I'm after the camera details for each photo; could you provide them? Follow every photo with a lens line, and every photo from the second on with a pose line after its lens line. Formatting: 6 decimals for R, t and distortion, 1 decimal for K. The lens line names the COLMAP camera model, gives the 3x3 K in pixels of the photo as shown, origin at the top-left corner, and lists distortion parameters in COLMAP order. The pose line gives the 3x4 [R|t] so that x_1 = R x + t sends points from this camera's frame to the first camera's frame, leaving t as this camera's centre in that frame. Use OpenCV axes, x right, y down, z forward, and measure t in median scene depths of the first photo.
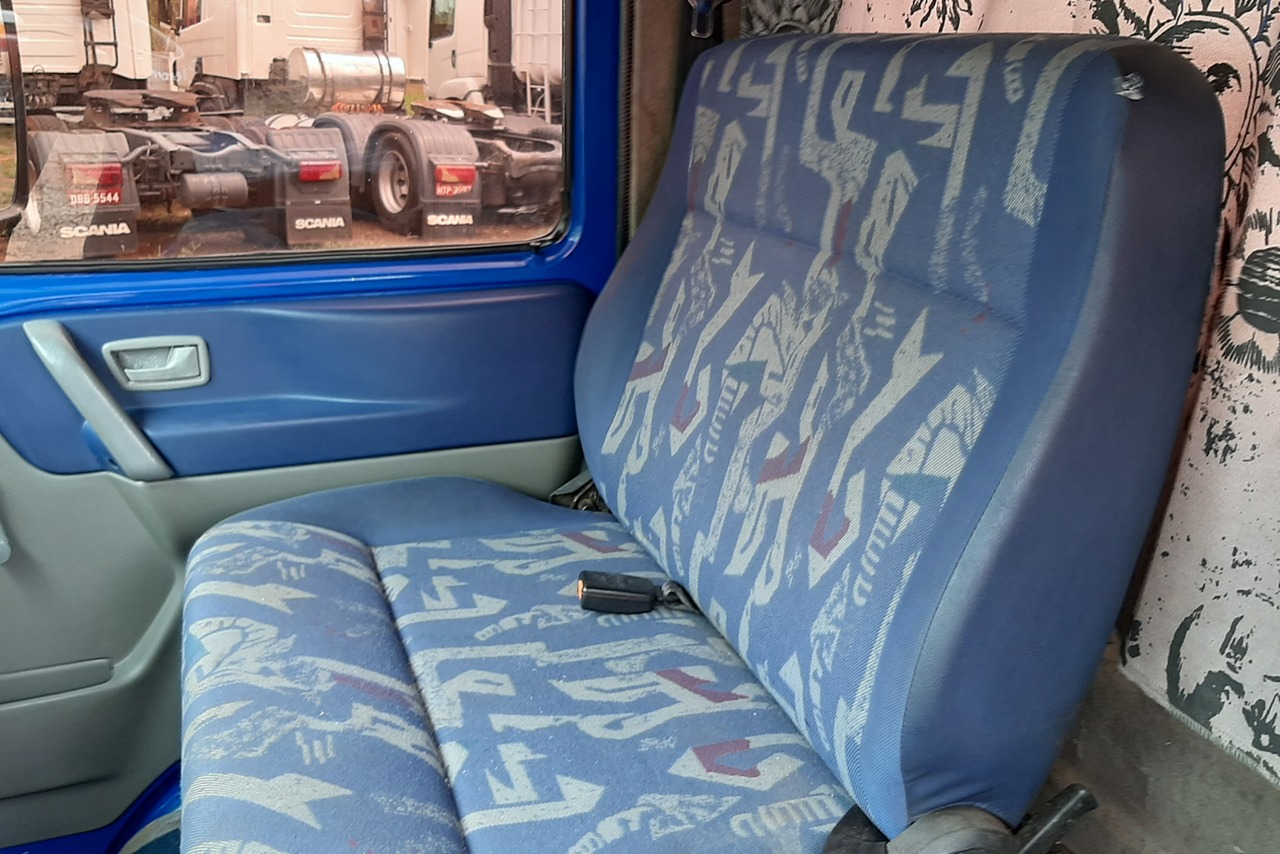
lens RADIAL K [[1299.2, 0, 637.9], [0, 1299.2, 433.4], [0, 0, 1]] dist [0.120515, -0.273857]
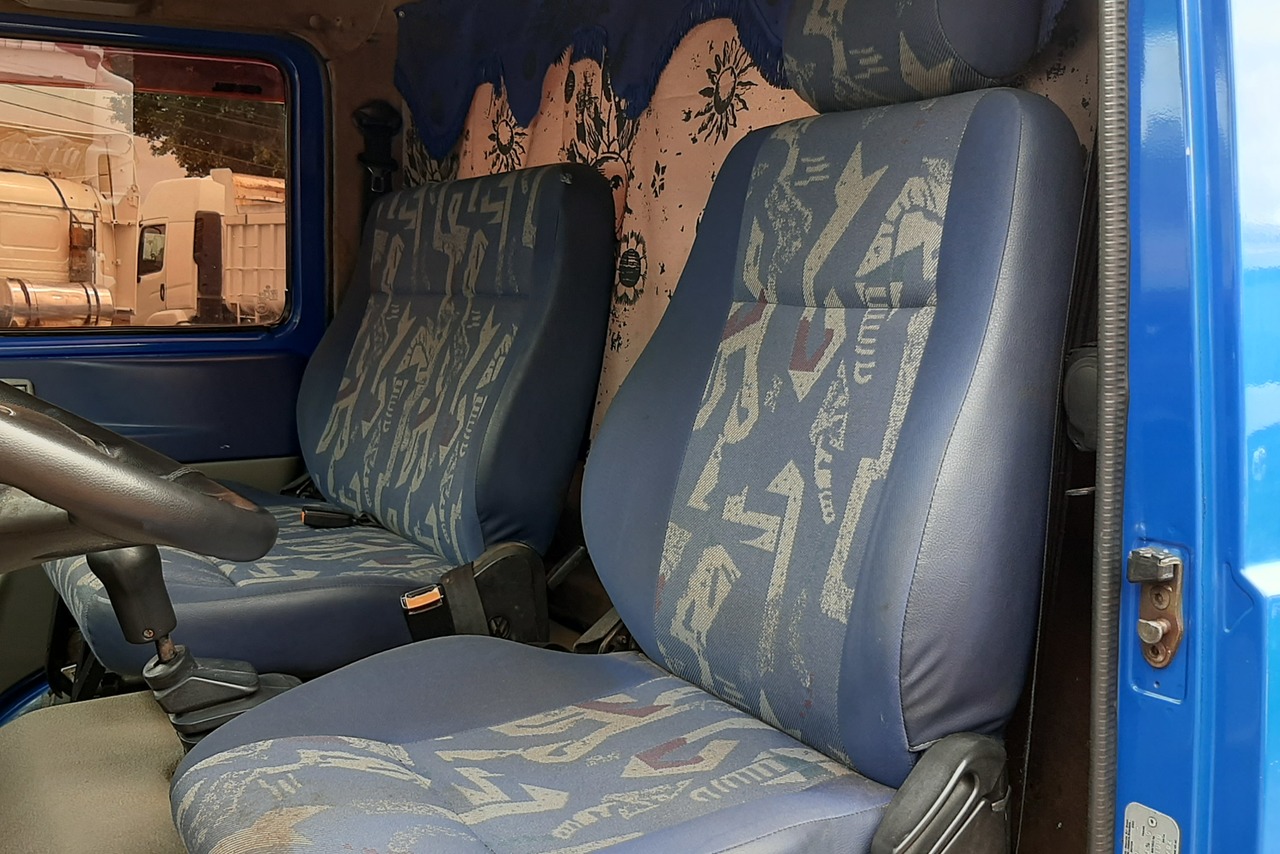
lens RADIAL K [[1299.2, 0, 637.9], [0, 1299.2, 433.4], [0, 0, 1]] dist [0.120515, -0.273857]
pose [[0.976573, -0.019033, 0.214343, 0.013280], [0.057546, 0.982901, -0.174909, 0.326196], [-0.207349, 0.183147, 0.960970, -0.622043]]
